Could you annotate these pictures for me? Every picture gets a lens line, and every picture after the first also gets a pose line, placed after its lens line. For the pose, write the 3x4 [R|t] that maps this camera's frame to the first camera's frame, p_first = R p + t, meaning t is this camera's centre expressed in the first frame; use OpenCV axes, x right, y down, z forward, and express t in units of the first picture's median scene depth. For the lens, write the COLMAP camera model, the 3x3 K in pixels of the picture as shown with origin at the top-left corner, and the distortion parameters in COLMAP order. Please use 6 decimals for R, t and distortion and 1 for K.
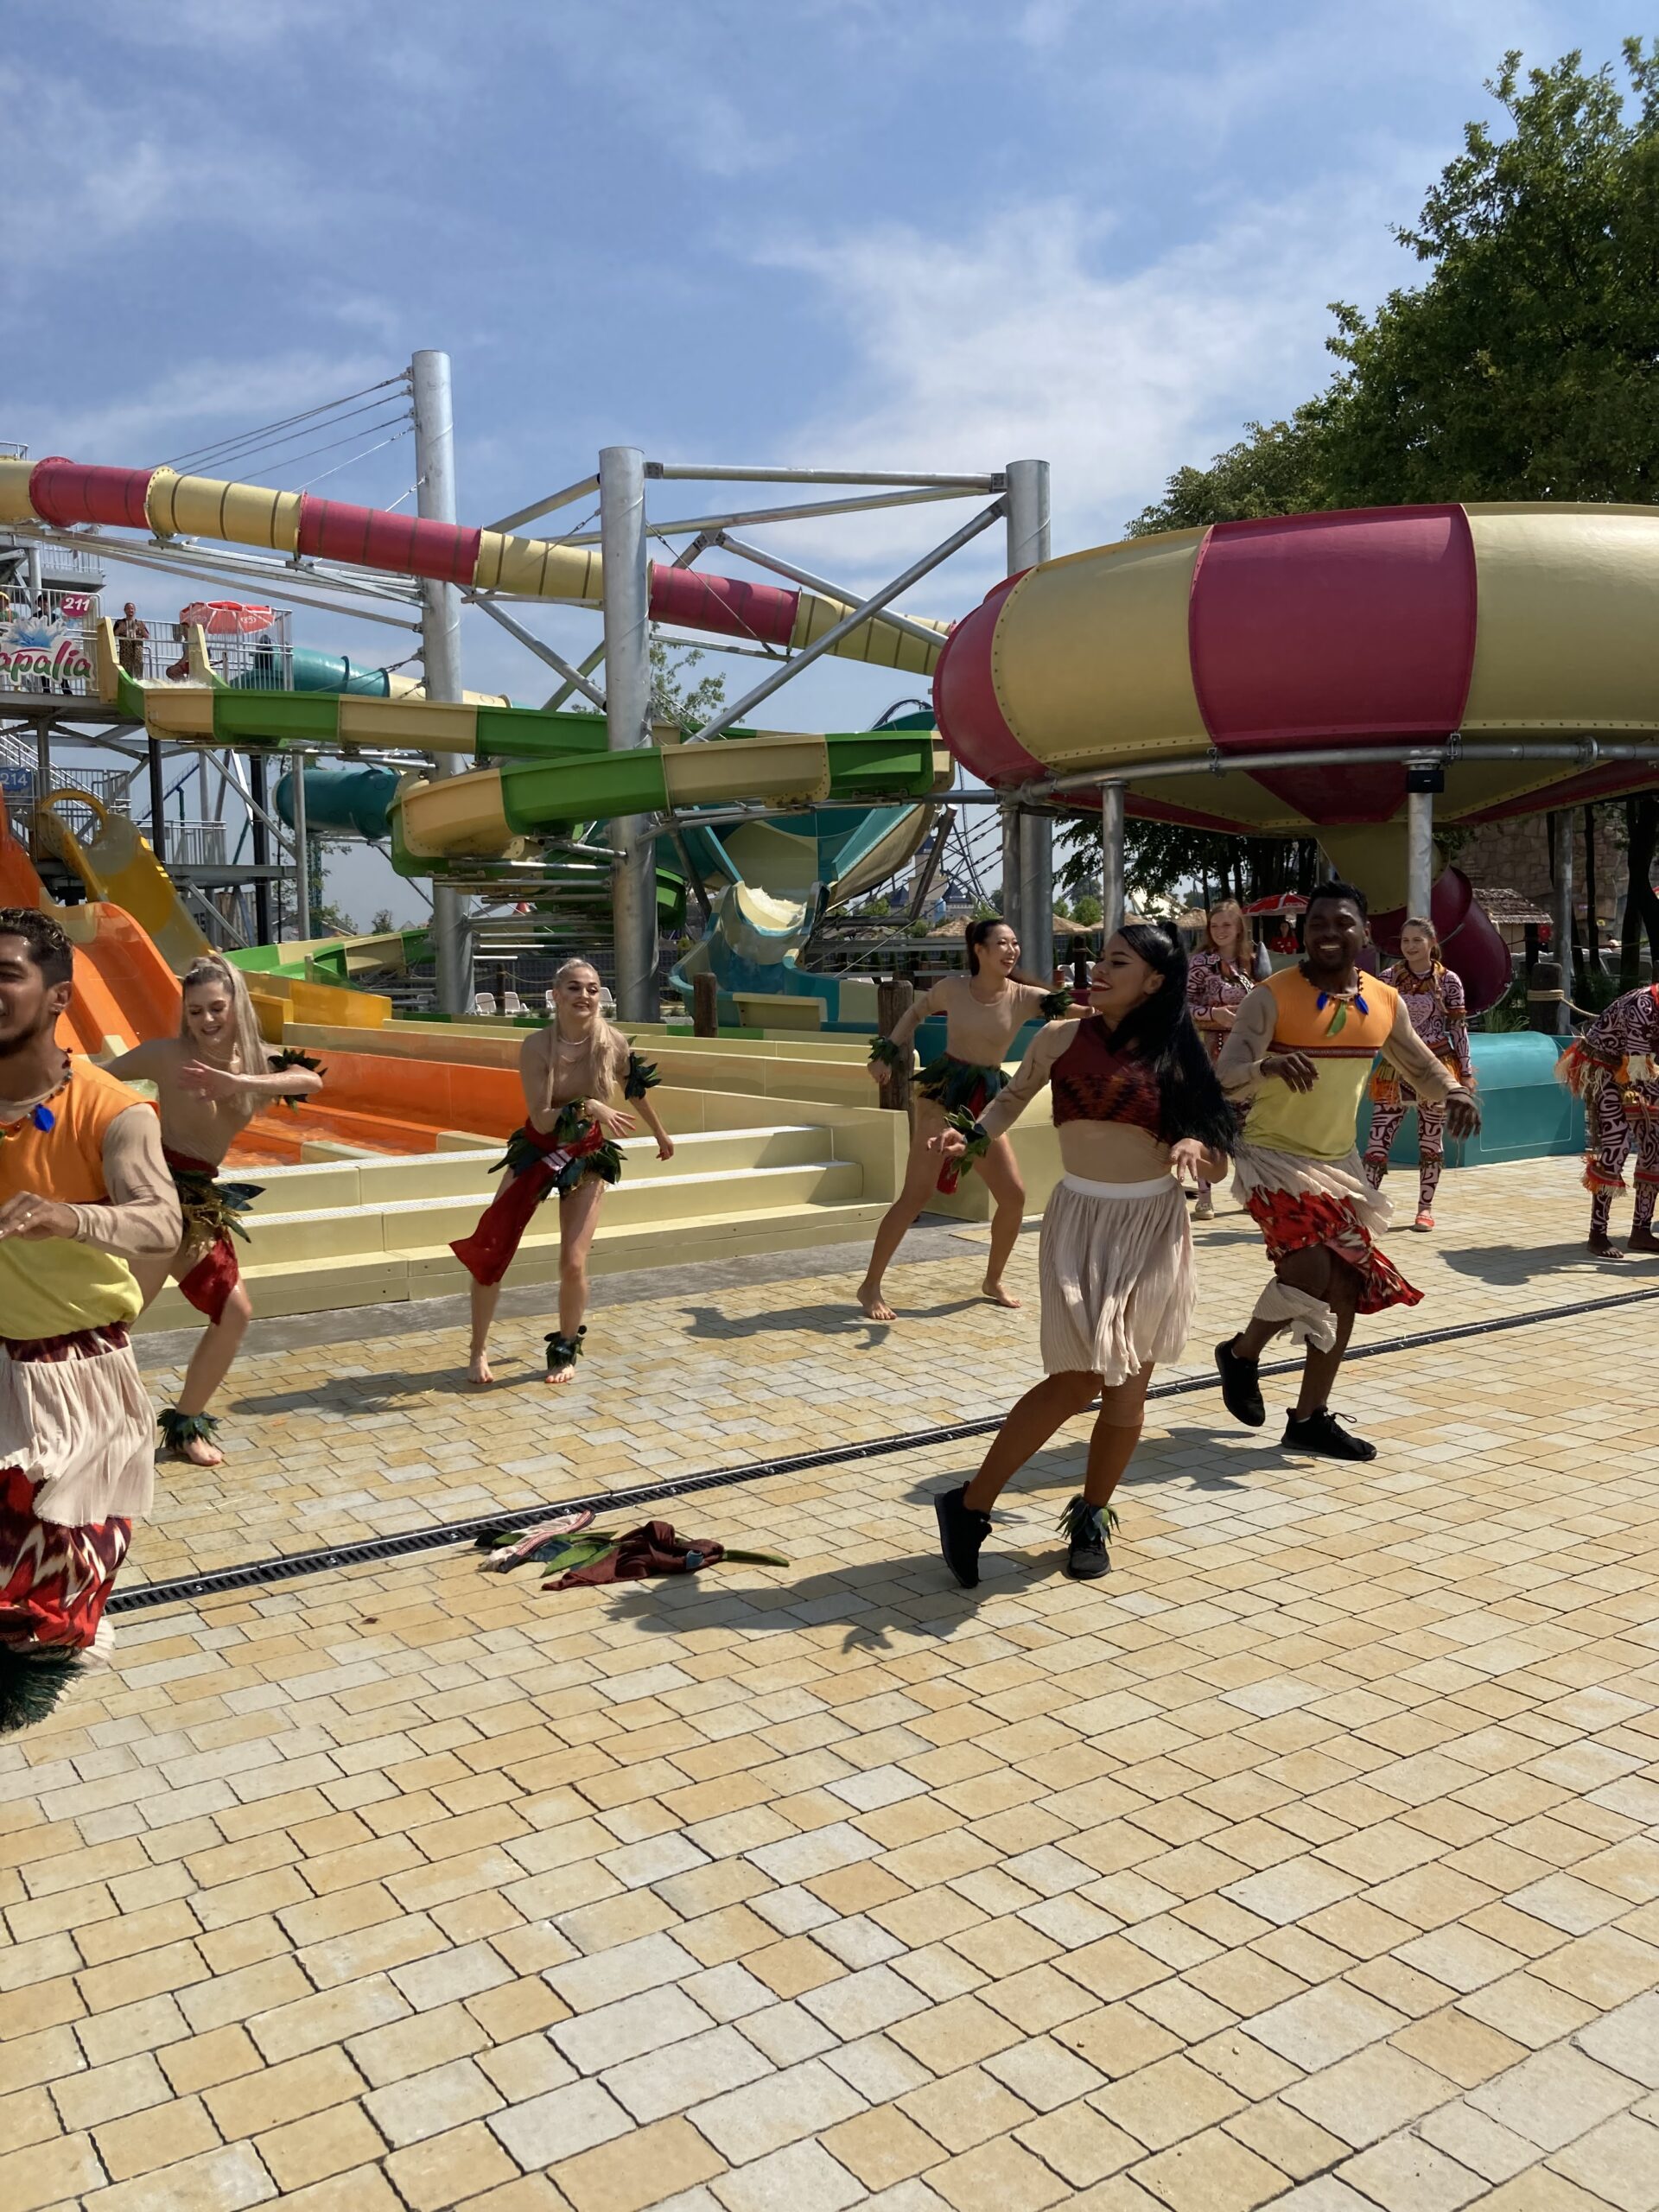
lens RADIAL K [[1820.9, 0, 835.2], [0, 1820.9, 1082.6], [0, 0, 1]] dist [0.038285, -0.077541]
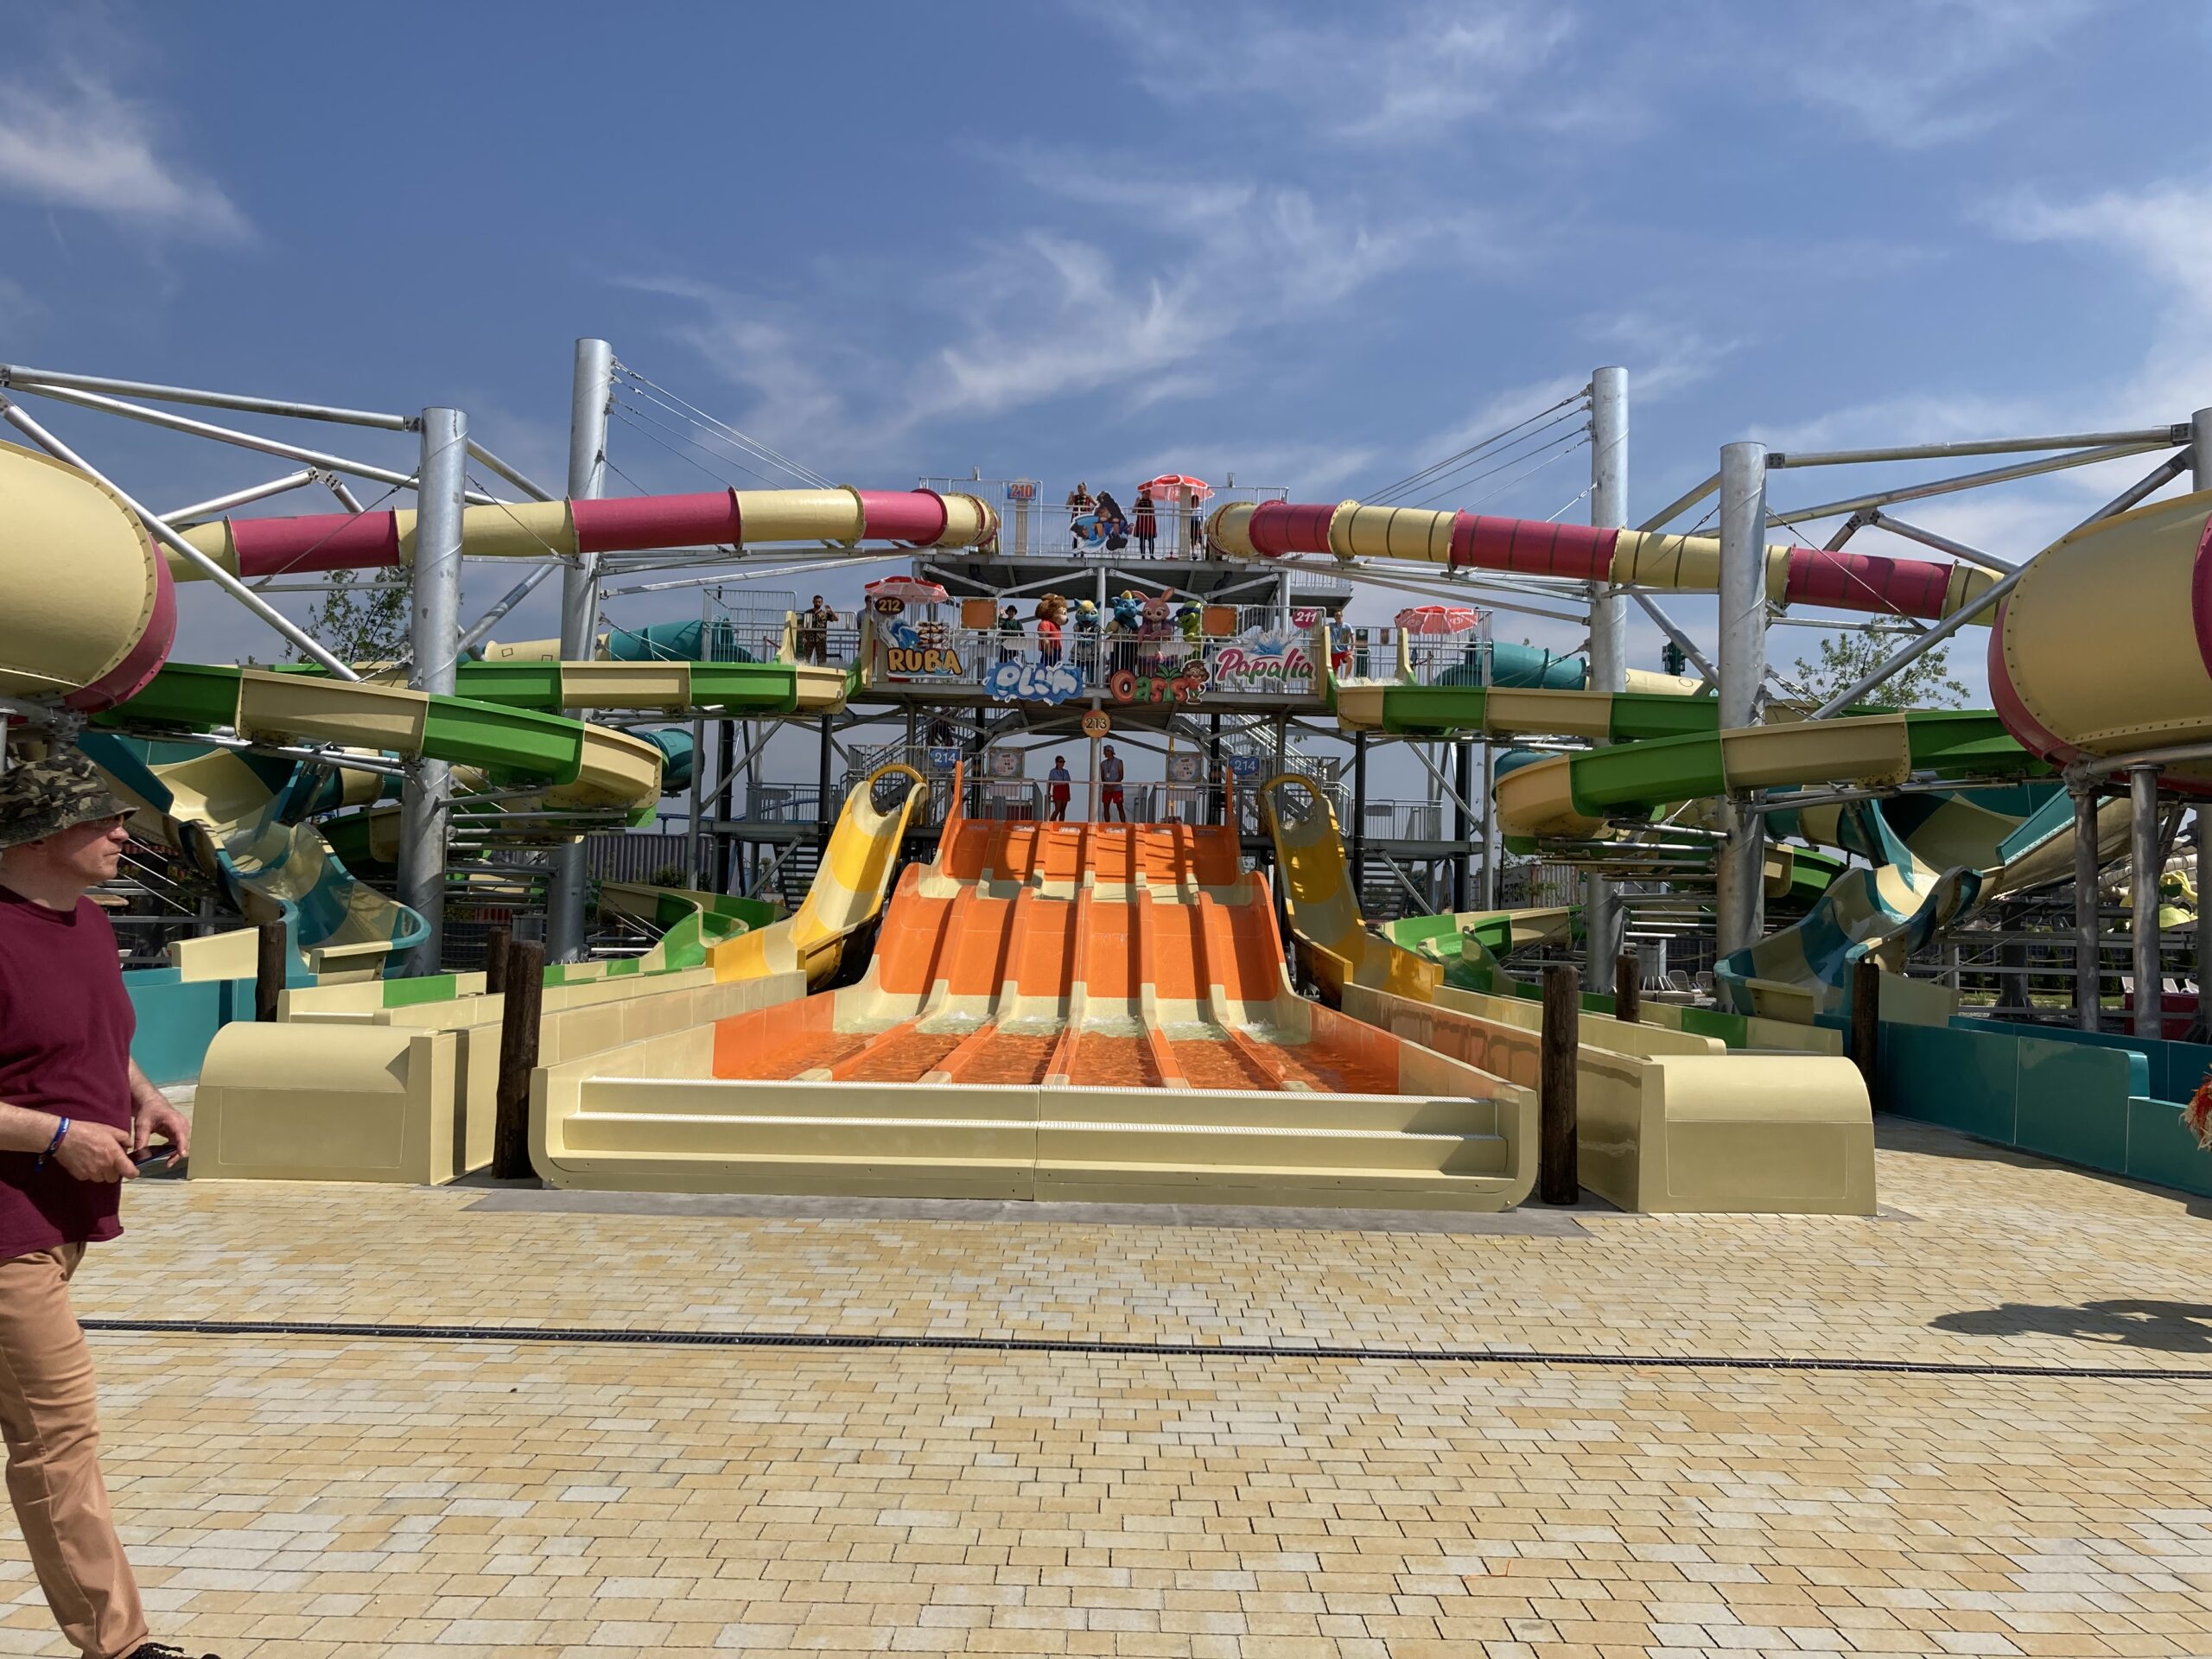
lens RADIAL K [[1814.9, 0, 1121.7], [0, 1814.9, 833.6], [0, 0, 1]] dist [0.063077, -0.157664]
pose [[0.834856, 0.012372, -0.550329, 0.170717], [-0.079198, 0.992046, -0.097842, -0.002196], [0.544741, 0.125269, 0.829195, -0.011031]]
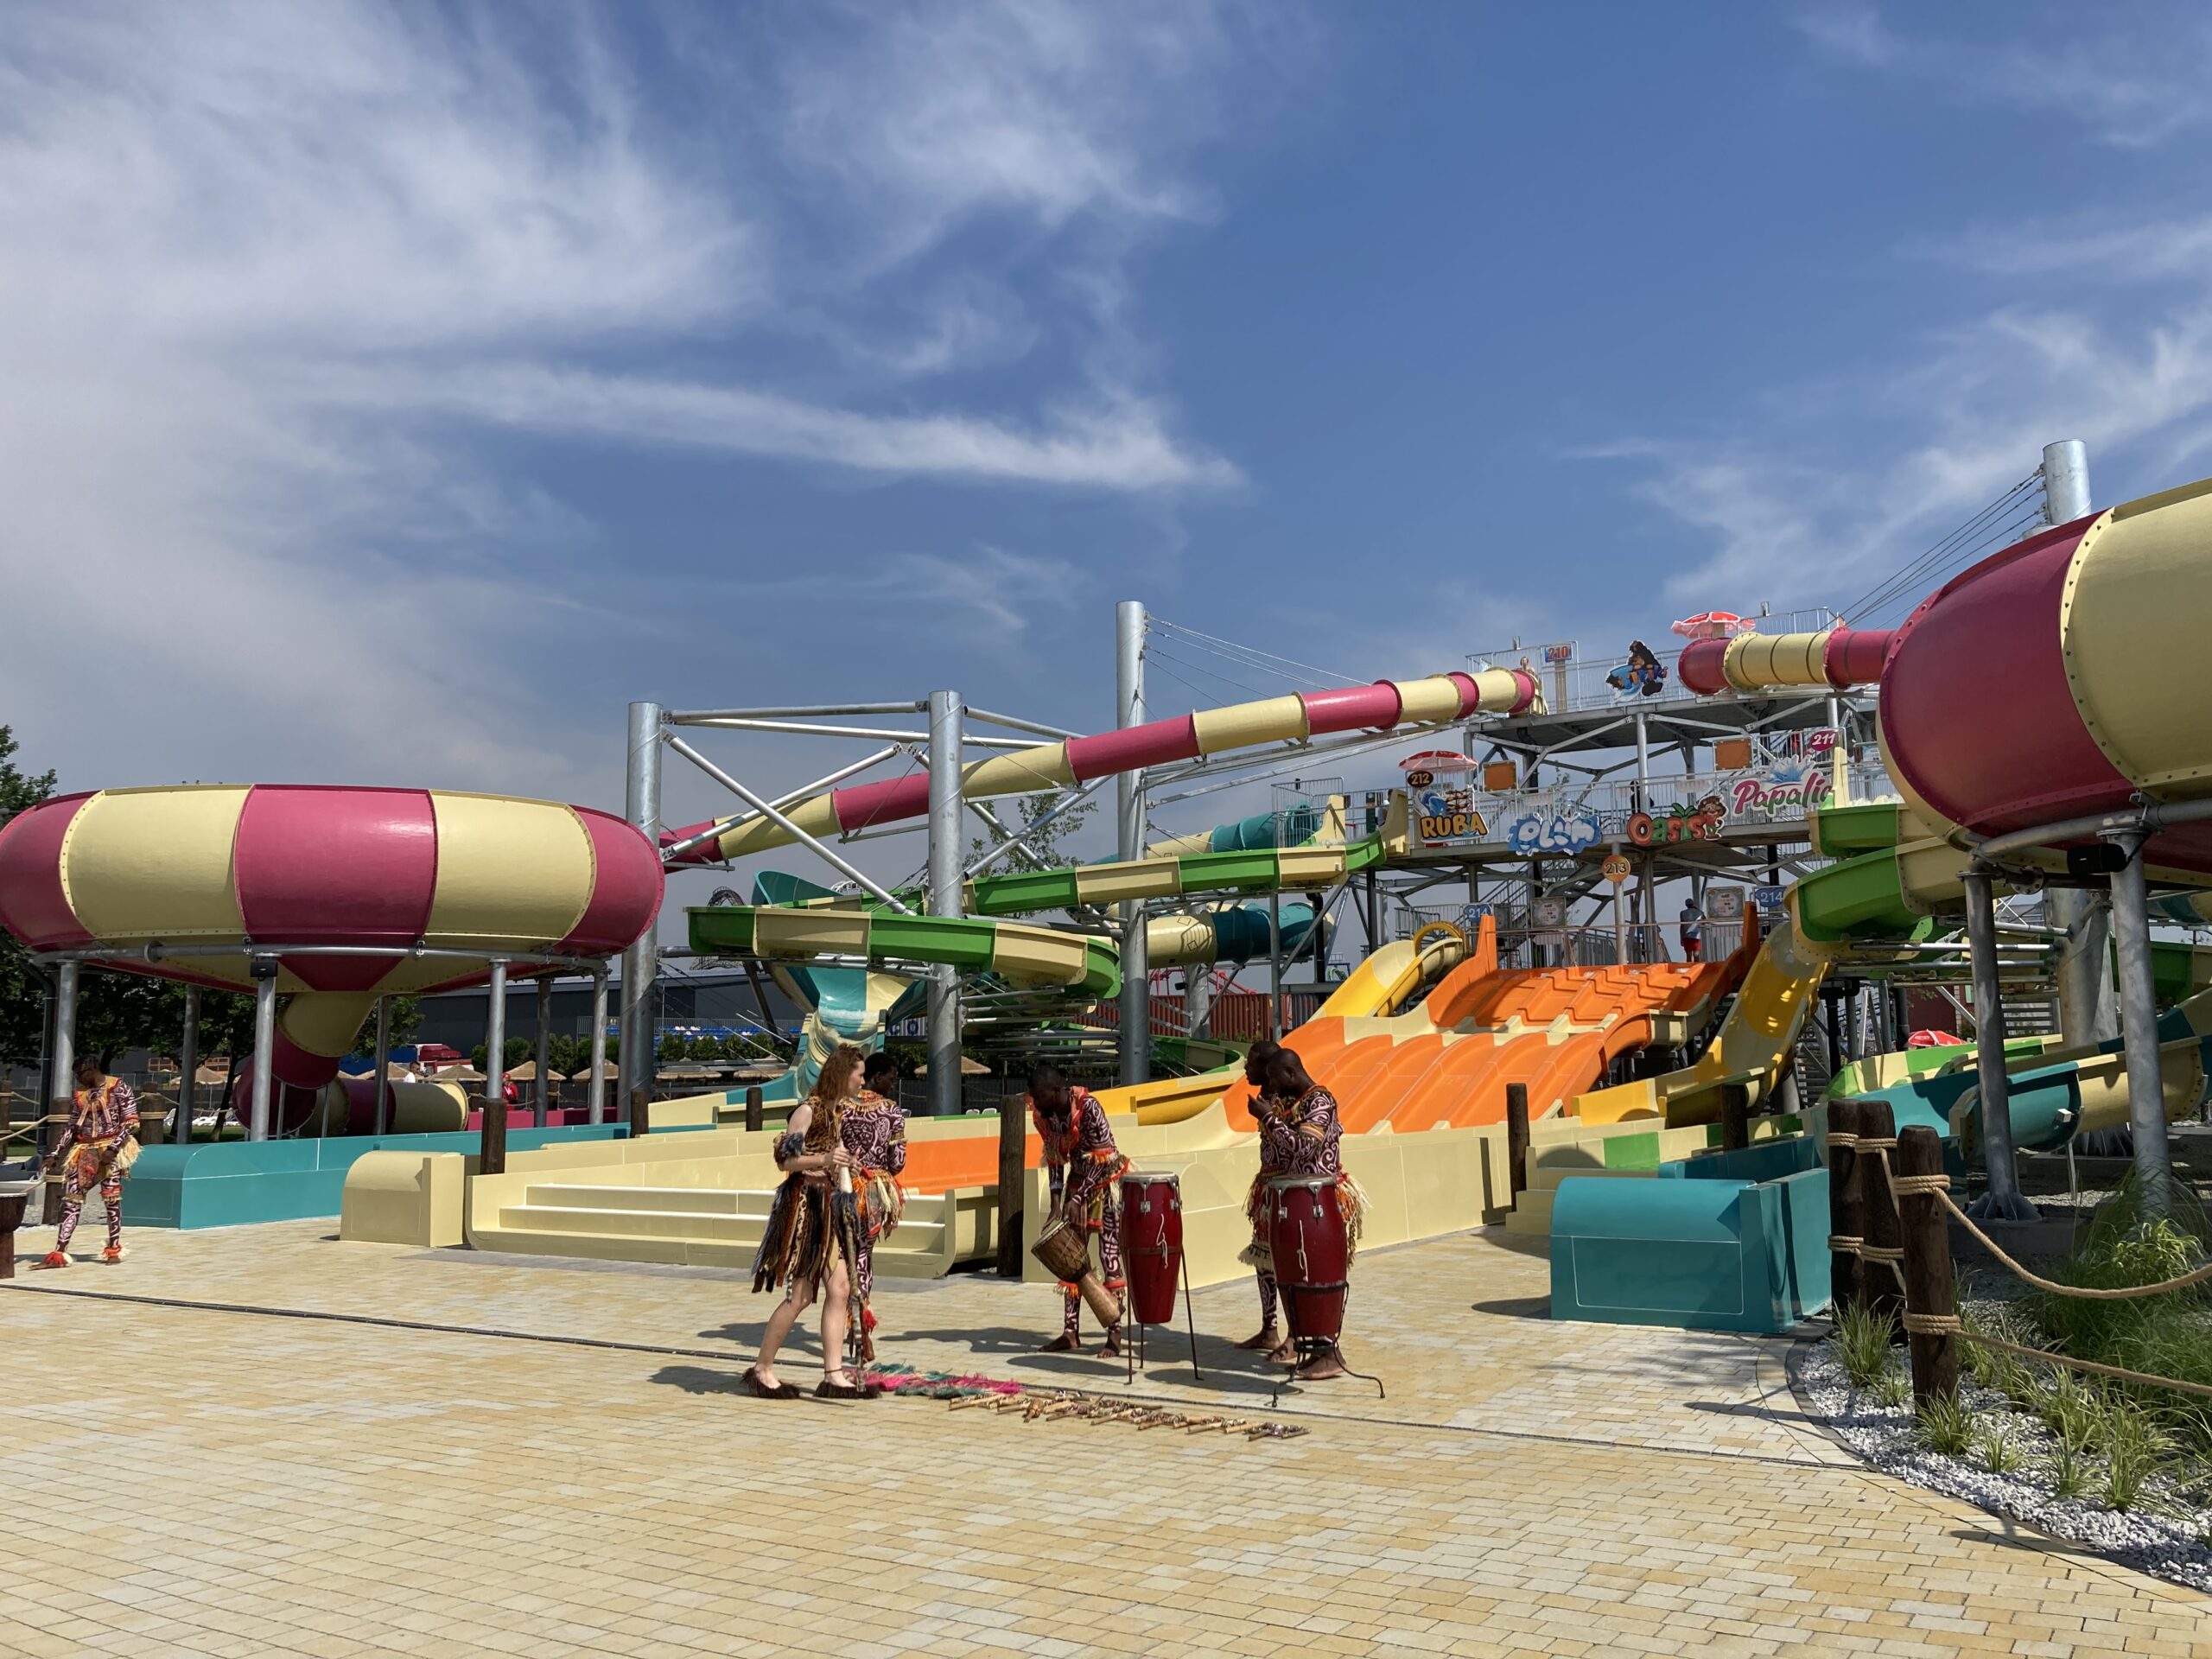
lens RADIAL K [[1781.2, 0, 1106.0], [0, 1781.2, 829.5], [0, 0, 1]] dist [0.112239, -0.156177]
pose [[0.416033, -0.105381, -0.903223, 0.548409], [-0.059048, 0.988036, -0.142474, -0.026342], [0.907430, 0.112607, 0.404833, 0.195983]]
